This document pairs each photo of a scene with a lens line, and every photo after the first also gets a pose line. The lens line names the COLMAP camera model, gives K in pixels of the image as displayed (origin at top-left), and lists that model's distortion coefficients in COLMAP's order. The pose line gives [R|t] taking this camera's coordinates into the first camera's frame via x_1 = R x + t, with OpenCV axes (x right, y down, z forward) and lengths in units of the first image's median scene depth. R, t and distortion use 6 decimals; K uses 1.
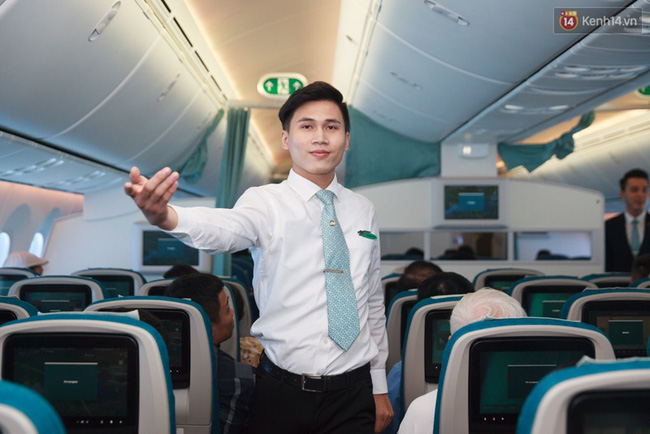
lens RADIAL K [[973.1, 0, 325.0], [0, 973.1, 217.0], [0, 0, 1]] dist [0.016959, 0.031395]
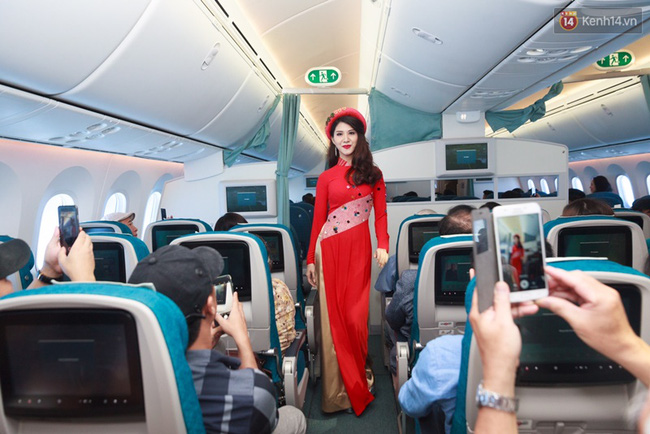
lens RADIAL K [[458.5, 0, 325.0], [0, 458.5, 217.0], [0, 0, 1]] dist [-0.002241, -0.000630]
pose [[0.997443, -0.031453, -0.064178, 0.000816], [0.036912, 0.995635, 0.085724, 0.007670], [0.061201, -0.087874, 0.994250, 0.323661]]
